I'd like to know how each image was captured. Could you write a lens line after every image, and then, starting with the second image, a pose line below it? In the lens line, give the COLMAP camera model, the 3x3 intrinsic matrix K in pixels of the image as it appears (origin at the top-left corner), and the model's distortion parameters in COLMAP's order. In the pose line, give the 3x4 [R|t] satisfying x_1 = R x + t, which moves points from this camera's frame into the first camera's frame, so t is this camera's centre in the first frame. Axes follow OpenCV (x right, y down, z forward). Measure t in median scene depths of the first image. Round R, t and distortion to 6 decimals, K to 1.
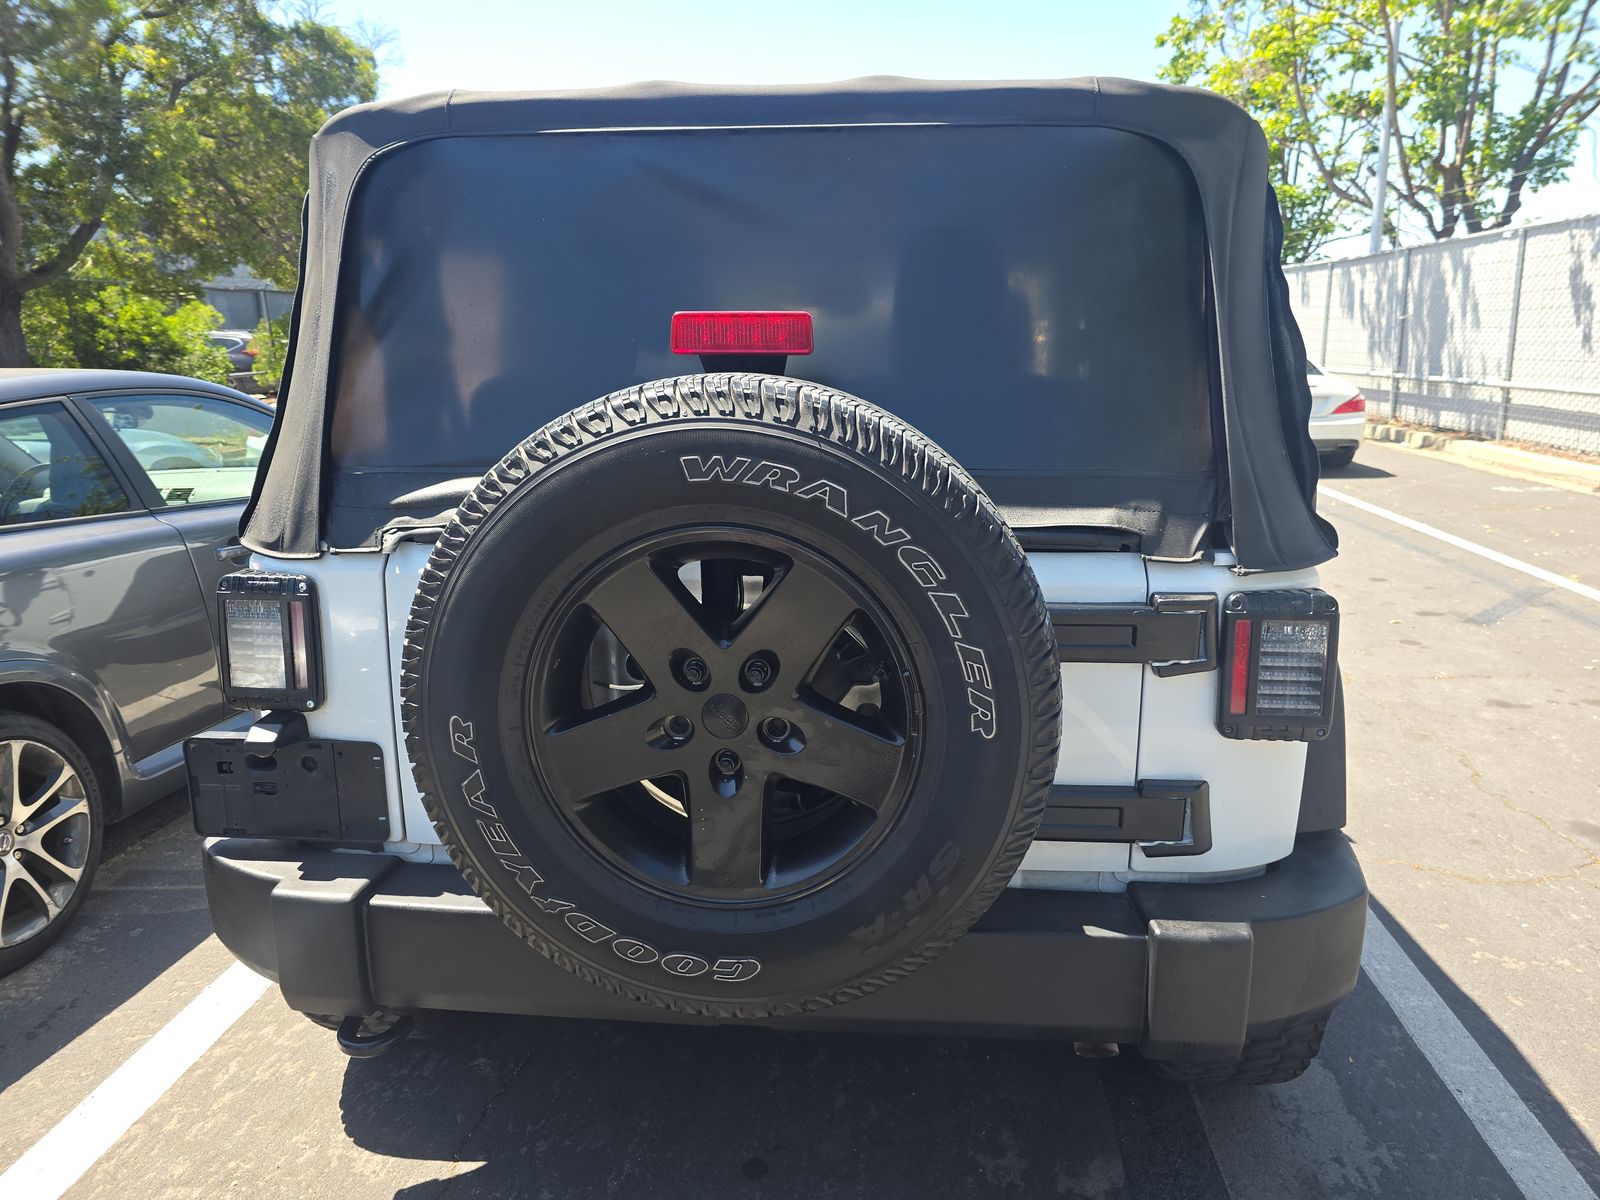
lens RADIAL K [[1092.9, 0, 796.5], [0, 1092.9, 603.8], [0, 0, 1]] dist [0.037545, -0.041235]
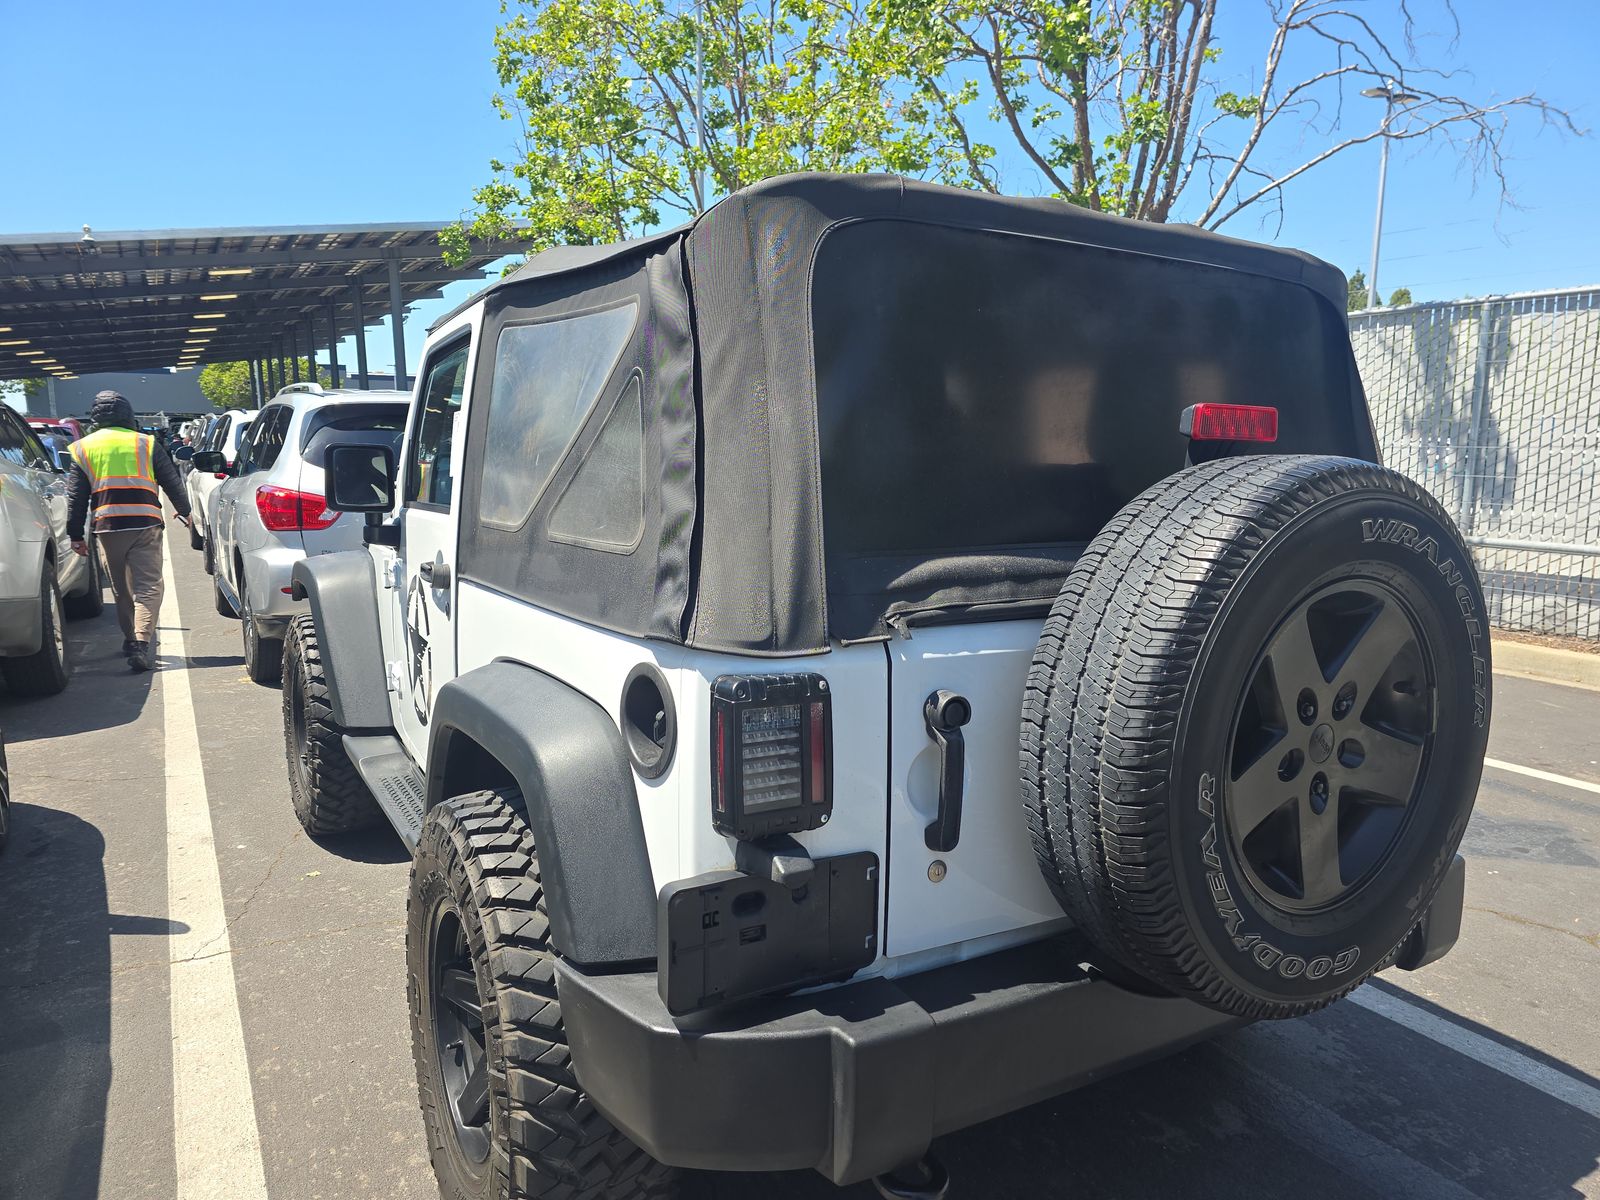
lens RADIAL K [[1092.9, 0, 793.4], [0, 1092.9, 596.7], [0, 0, 1]] dist [0.037545, -0.041235]
pose [[0.809936, -0.053305, 0.584092, -1.083987], [0.110917, 0.991812, -0.063290, -0.037175], [-0.575936, 0.116047, 0.809217, 0.316491]]
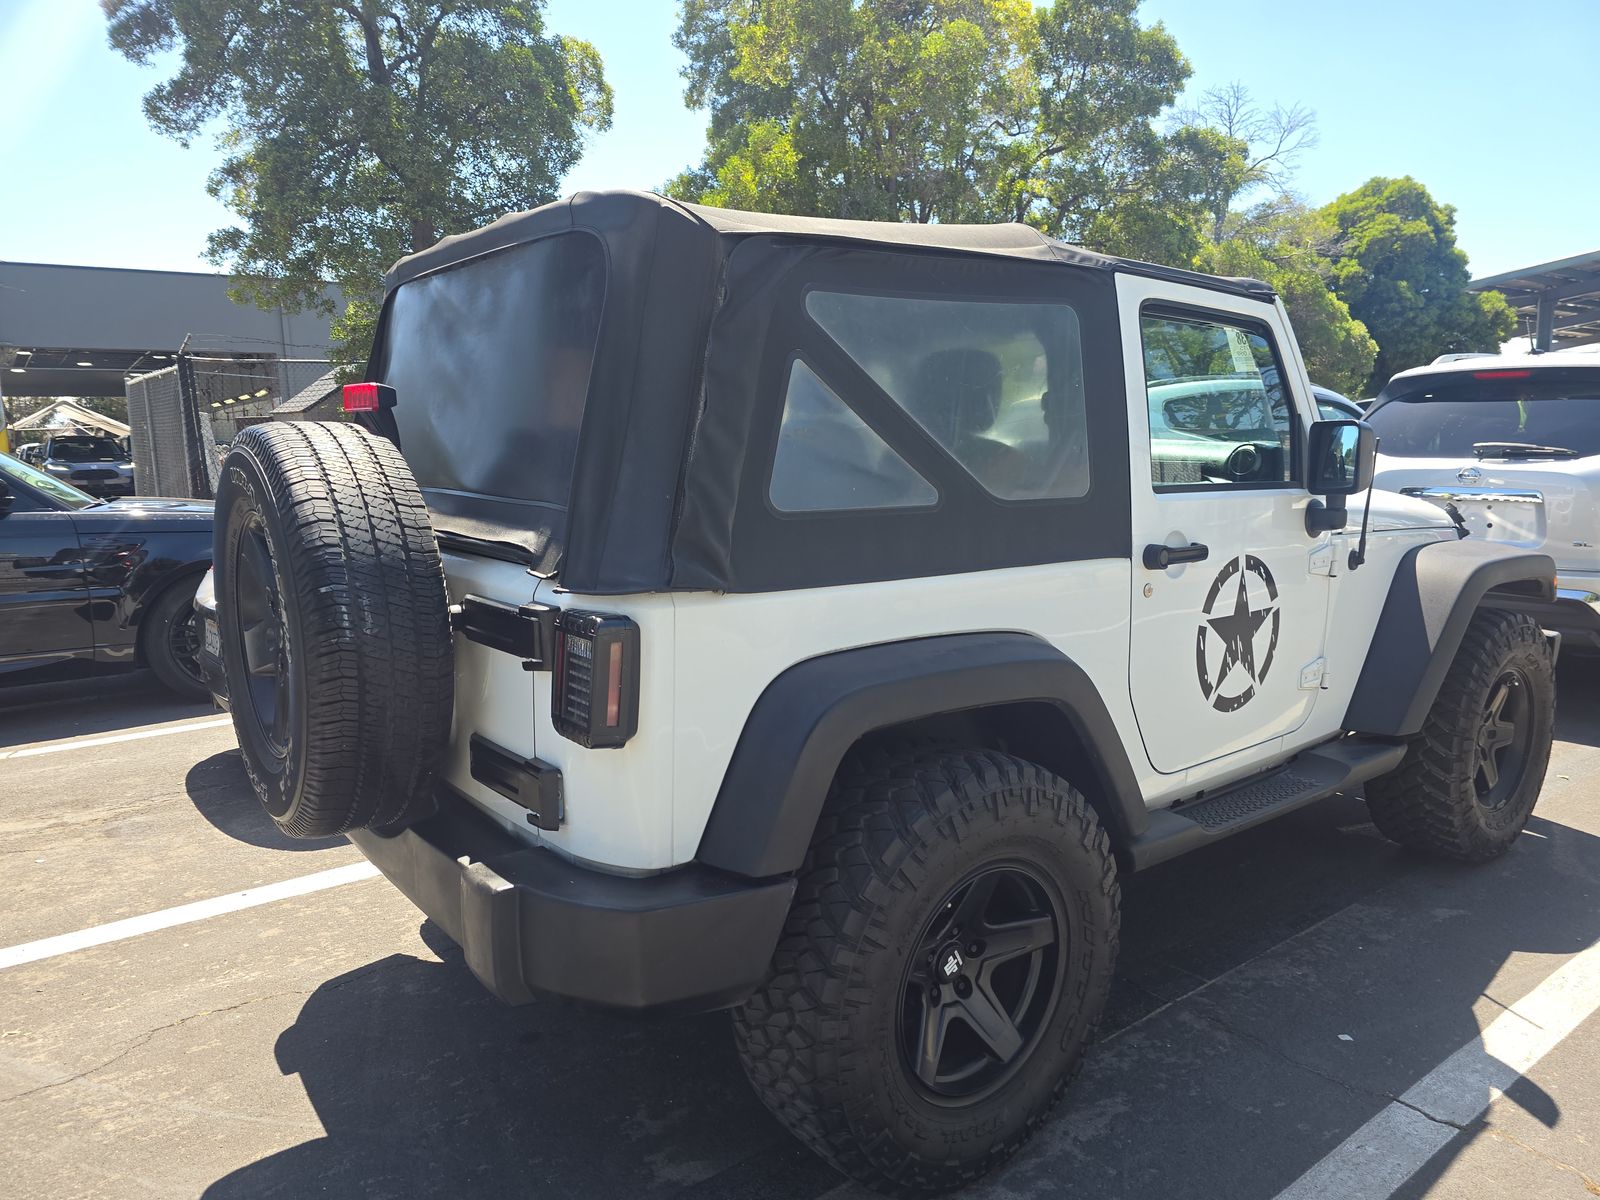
lens RADIAL K [[1092.9, 0, 797.2], [0, 1092.9, 599.4], [0, 0, 1]] dist [0.037545, -0.041235]
pose [[0.681358, 0.114072, -0.723007, 1.160815], [-0.166290, 0.986076, -0.001133, -0.049121], [0.712811, 0.121001, 0.690840, 0.297678]]
